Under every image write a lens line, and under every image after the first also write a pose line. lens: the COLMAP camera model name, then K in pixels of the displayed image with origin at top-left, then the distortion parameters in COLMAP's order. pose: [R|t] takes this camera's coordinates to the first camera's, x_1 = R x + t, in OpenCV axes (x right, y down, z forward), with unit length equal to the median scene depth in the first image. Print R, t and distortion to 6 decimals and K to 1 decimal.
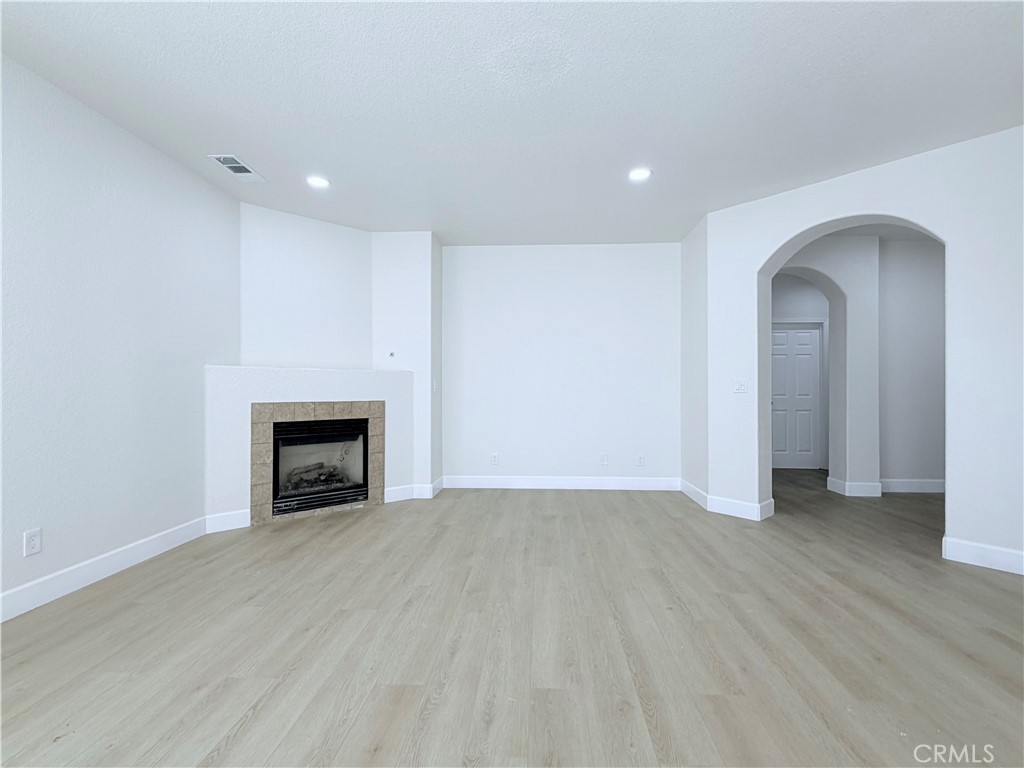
lens RADIAL K [[472.9, 0, 512.6], [0, 472.9, 387.2], [0, 0, 1]] dist [-0.002325, 0.000144]
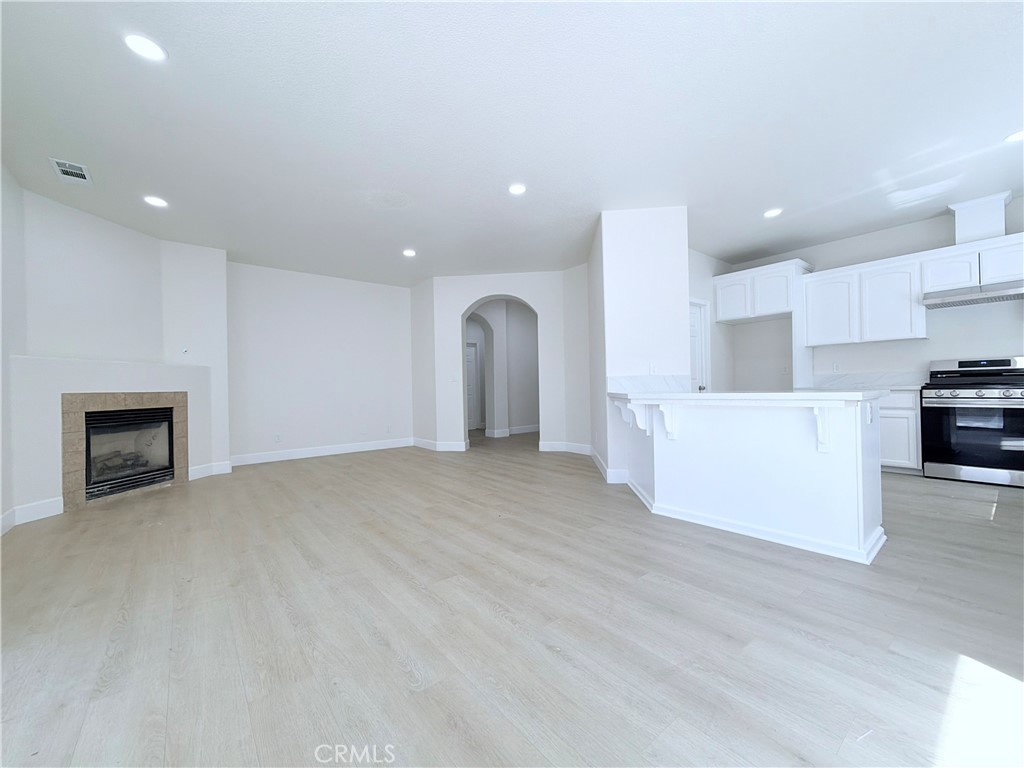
lens RADIAL K [[409.2, 0, 510.1], [0, 409.2, 386.0], [0, 0, 1]] dist [-0.000608, 0.000106]
pose [[0.743491, -0.013363, 0.668613, -0.381000], [0.017811, 0.999841, 0.000177, 0.031417], [-0.668509, 0.011777, 0.743611, -0.284723]]
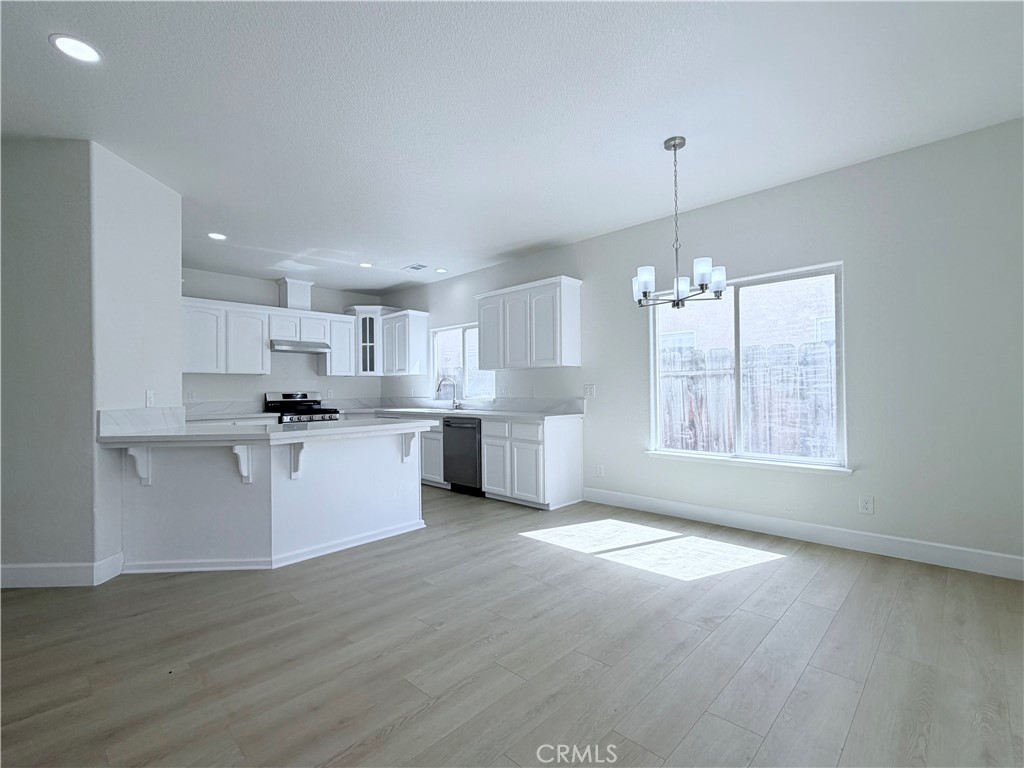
lens RADIAL K [[472.9, 0, 512.6], [0, 472.9, 387.2], [0, 0, 1]] dist [-0.002325, 0.000144]
pose [[-0.761369, 0.013267, 0.648183, -0.467578], [0.008358, 0.999908, -0.010648, -0.008337], [-0.648265, -0.002689, -0.761410, 0.406986]]
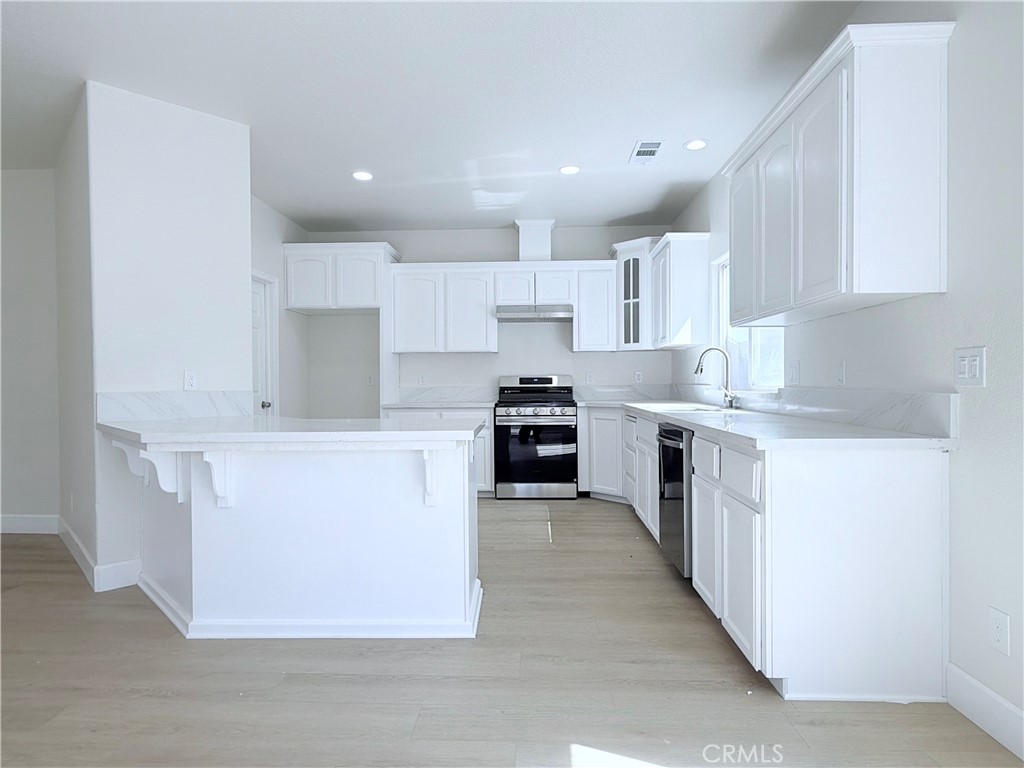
lens RADIAL K [[571.8, 0, 510.9], [0, 571.8, 388.3], [0, 0, 1]] dist [-0.000482, -0.000479]
pose [[-0.017726, -0.012117, 0.999769, -0.294846], [0.002474, 0.999923, 0.012162, 0.000080], [-0.999840, 0.002690, -0.017694, -0.229965]]
